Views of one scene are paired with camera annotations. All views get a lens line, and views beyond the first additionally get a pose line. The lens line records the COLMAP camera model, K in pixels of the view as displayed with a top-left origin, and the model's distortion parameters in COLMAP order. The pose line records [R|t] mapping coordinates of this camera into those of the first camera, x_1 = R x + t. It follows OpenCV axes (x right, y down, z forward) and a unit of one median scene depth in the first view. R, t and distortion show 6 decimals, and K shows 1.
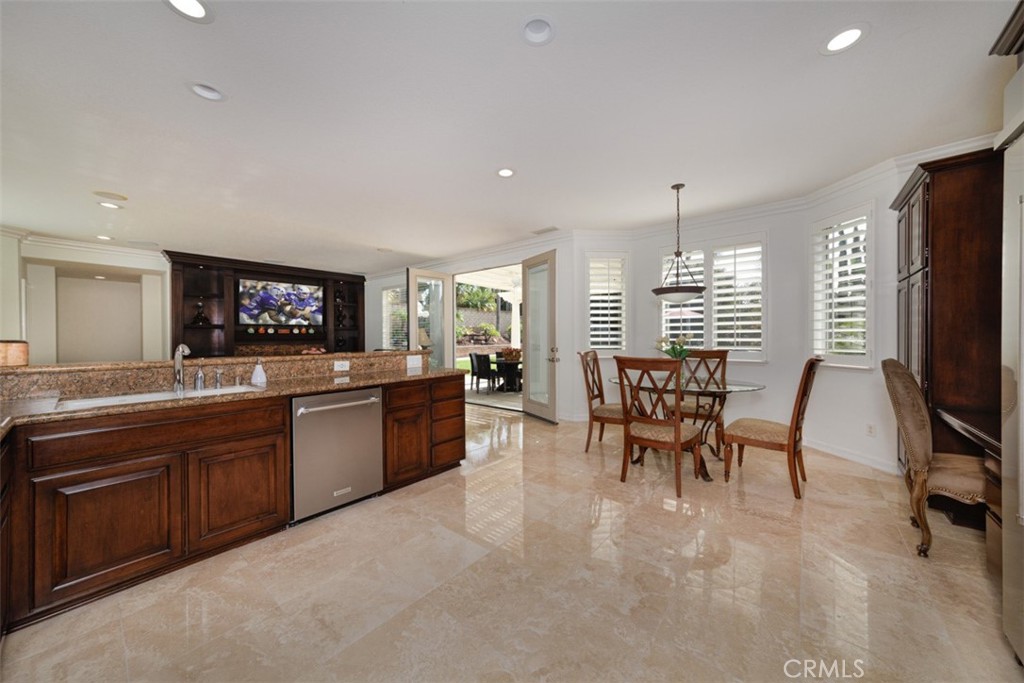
lens RADIAL K [[362.1, 0, 524.6], [0, 362.1, 339.0], [0, 0, 1]] dist [0.009999, -0.000003]
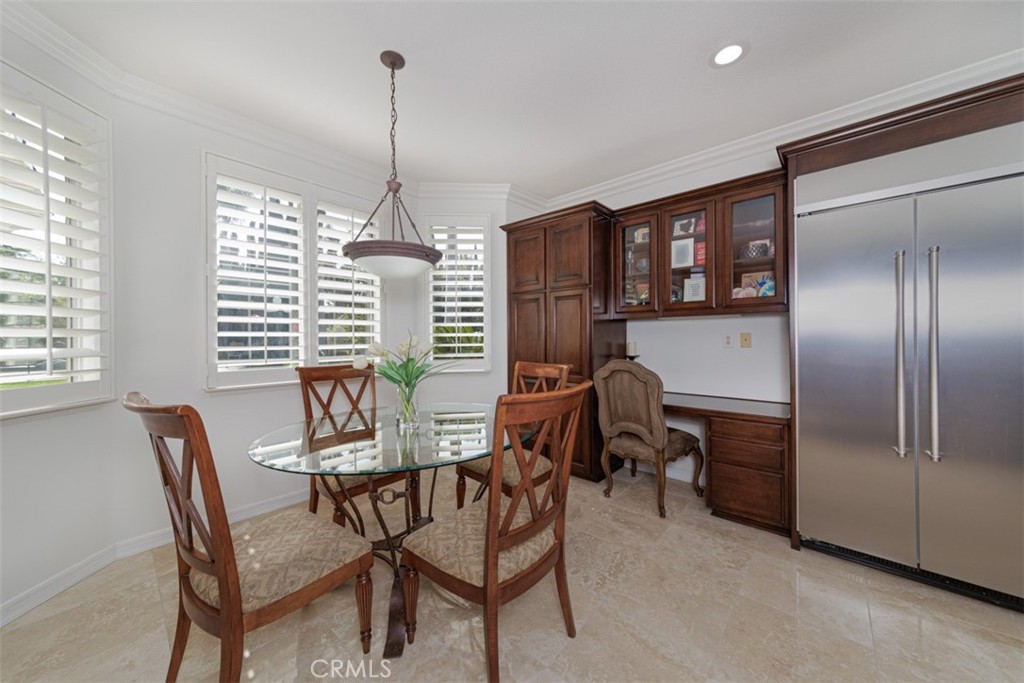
lens RADIAL K [[362.1, 0, 524.6], [0, 362.1, 339.0], [0, 0, 1]] dist [0.009999, -0.000003]
pose [[0.051886, 0.002070, 0.998651, -0.058704], [0.016177, 0.999865, -0.002913, -0.003009], [-0.998522, 0.016306, 0.051845, 0.435931]]
